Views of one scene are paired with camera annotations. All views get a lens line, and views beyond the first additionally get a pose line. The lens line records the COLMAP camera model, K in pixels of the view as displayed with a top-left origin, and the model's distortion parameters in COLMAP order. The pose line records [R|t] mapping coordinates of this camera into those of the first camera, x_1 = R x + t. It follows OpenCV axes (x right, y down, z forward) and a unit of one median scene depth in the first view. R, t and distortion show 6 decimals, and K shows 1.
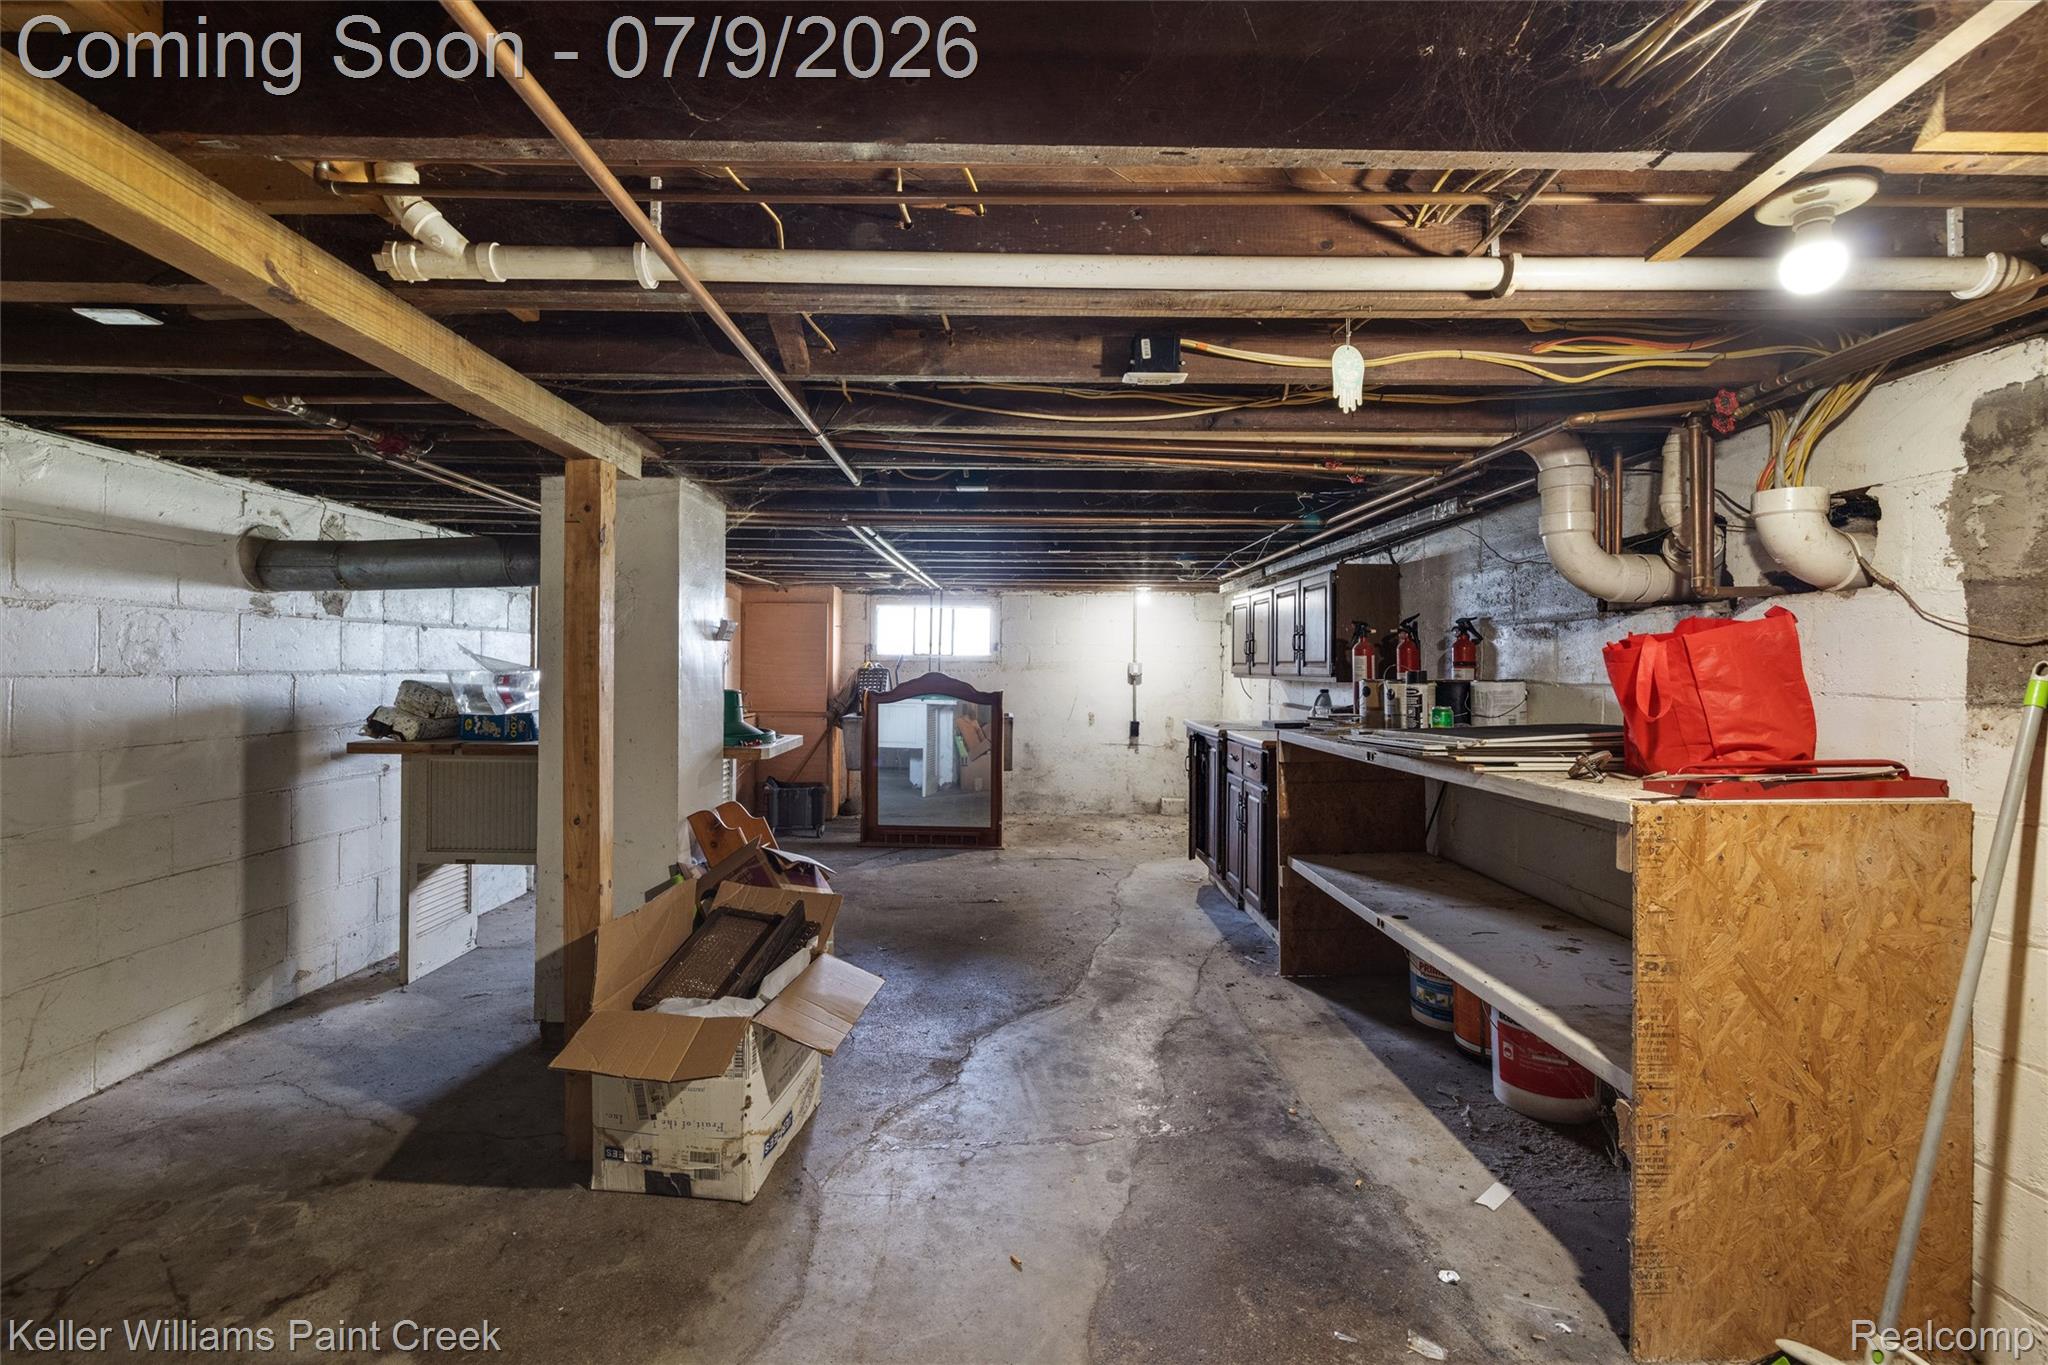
lens RADIAL K [[889.4, 0, 1019.4], [0, 889.4, 668.0], [0, 0, 1]] dist [-0.001213, 0.001668]
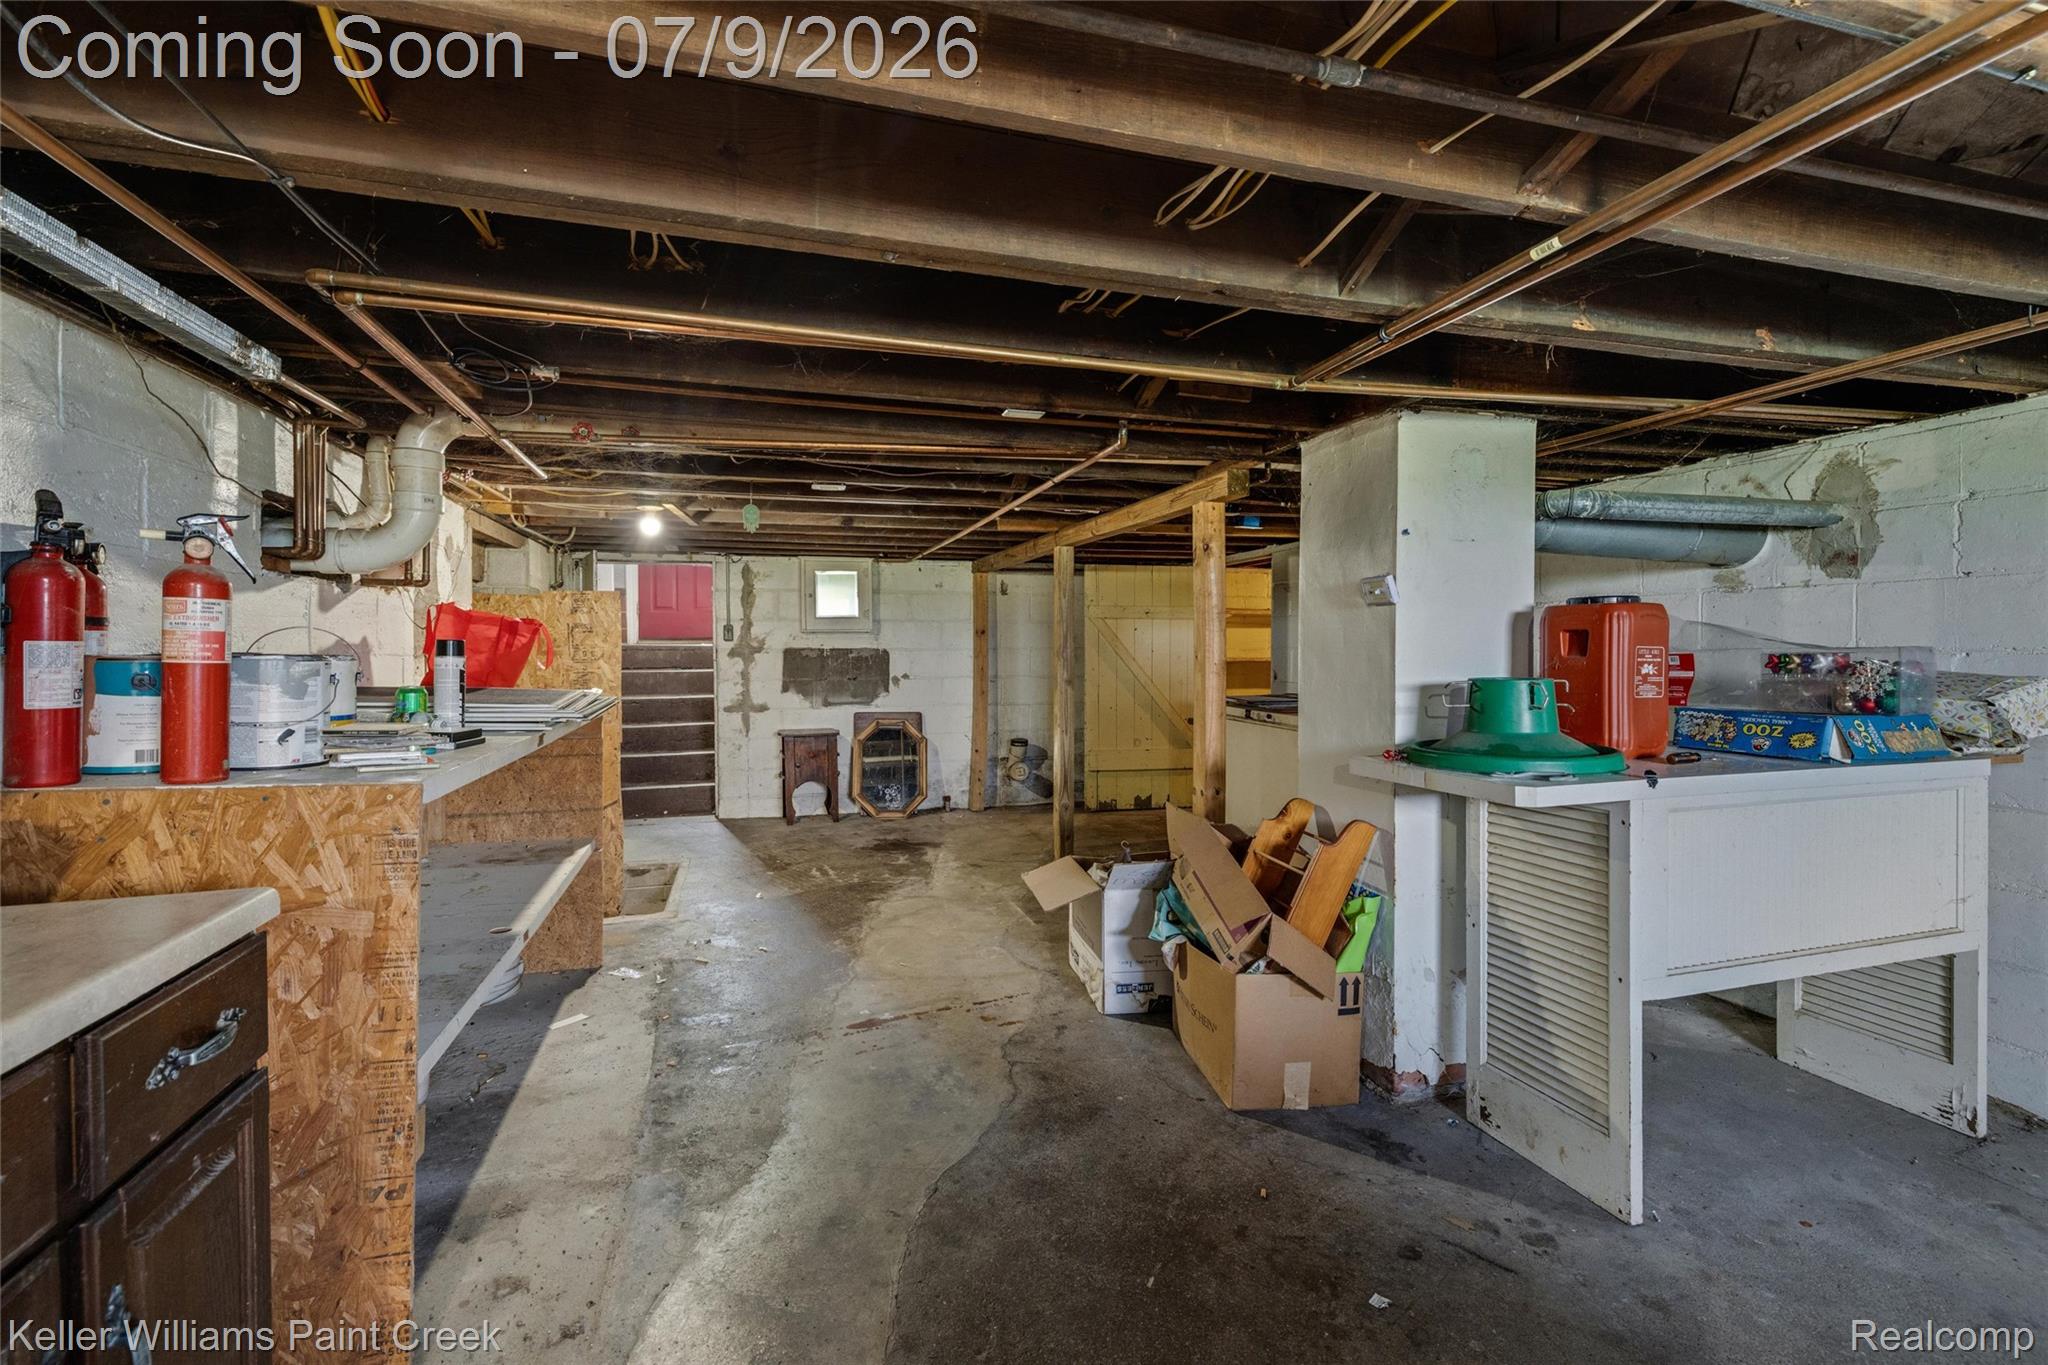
lens RADIAL K [[889.4, 0, 1016.3], [0, 889.4, 664.2], [0, 0, 1]] dist [-0.001213, 0.001668]
pose [[-0.962525, 0.001656, -0.271187, 0.165271], [-0.005147, 0.999690, 0.024373, 0.000030], [0.271143, 0.024855, -0.962218, 1.768167]]
